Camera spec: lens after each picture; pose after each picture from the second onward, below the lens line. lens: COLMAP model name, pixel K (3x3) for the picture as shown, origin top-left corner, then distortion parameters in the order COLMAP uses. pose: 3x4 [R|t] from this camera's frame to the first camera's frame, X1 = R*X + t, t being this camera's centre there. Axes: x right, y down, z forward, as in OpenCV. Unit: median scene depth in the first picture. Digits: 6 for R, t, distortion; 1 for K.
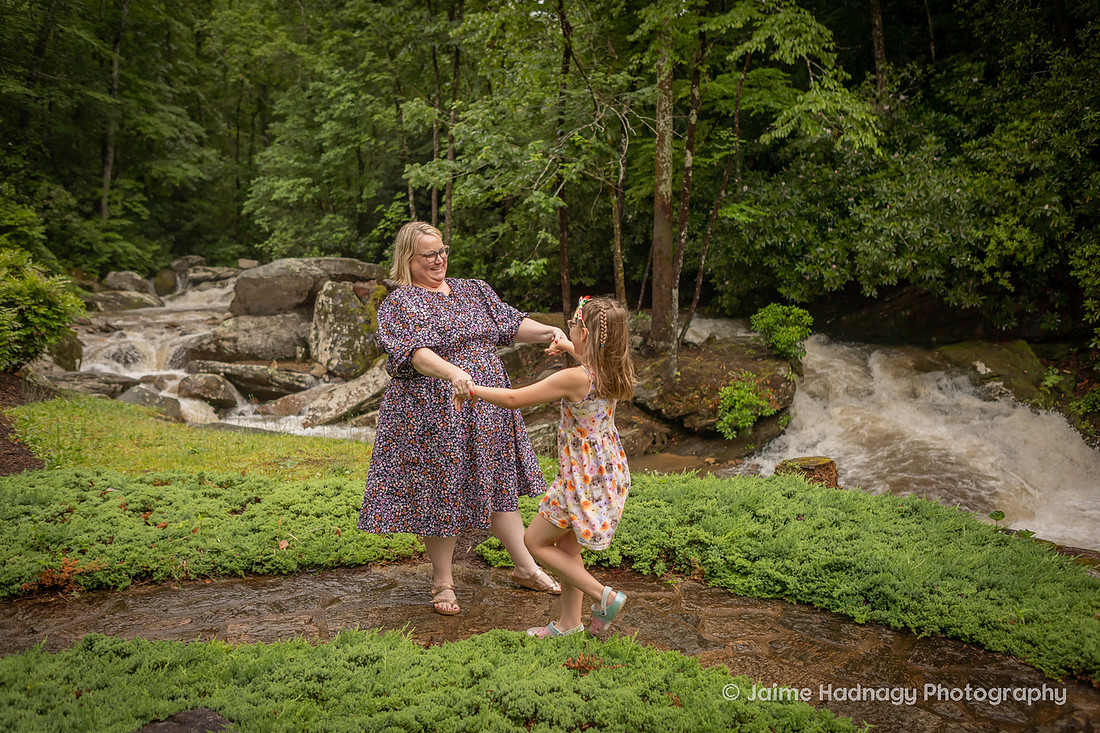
lens RADIAL K [[806.3, 0, 551.9], [0, 806.3, 360.2], [0, 0, 1]] dist [-0.001909, 0.001096]
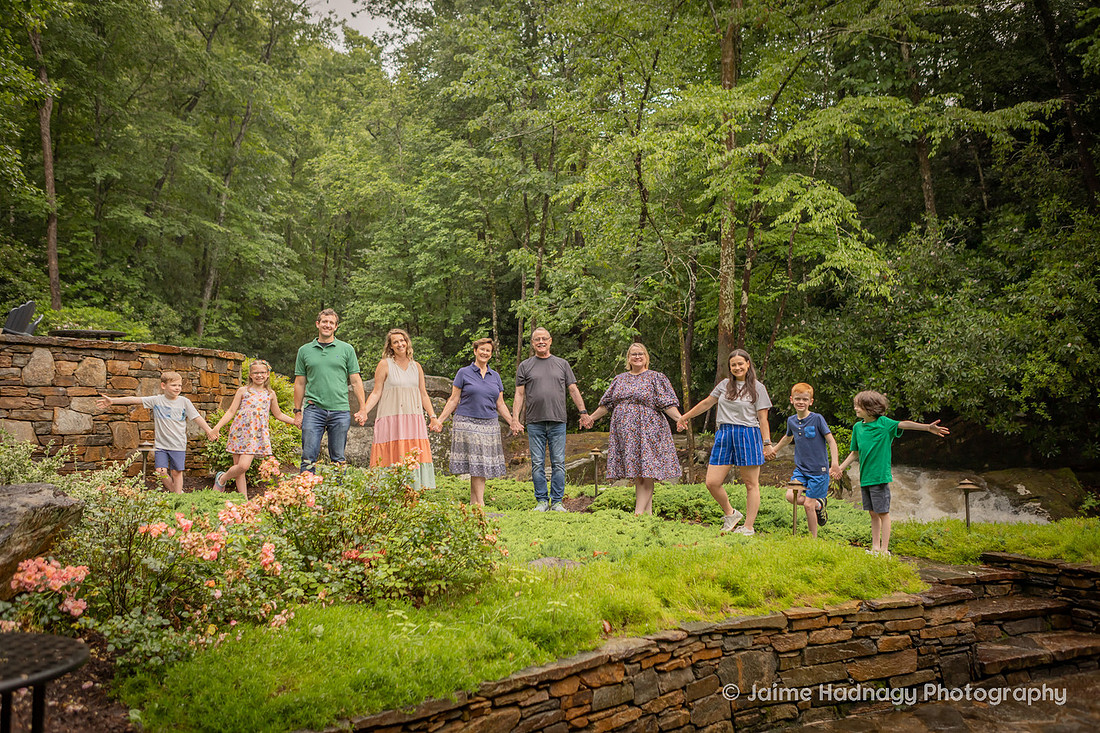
lens RADIAL K [[806.7, 0, 567.5], [0, 806.7, 374.2], [0, 0, 1]] dist [-0.006136, -0.000155]
pose [[0.997047, 0.025136, -0.072566, -0.001172], [-0.034852, 0.990111, -0.135888, 0.022774], [0.068433, 0.138016, 0.988063, -0.127579]]
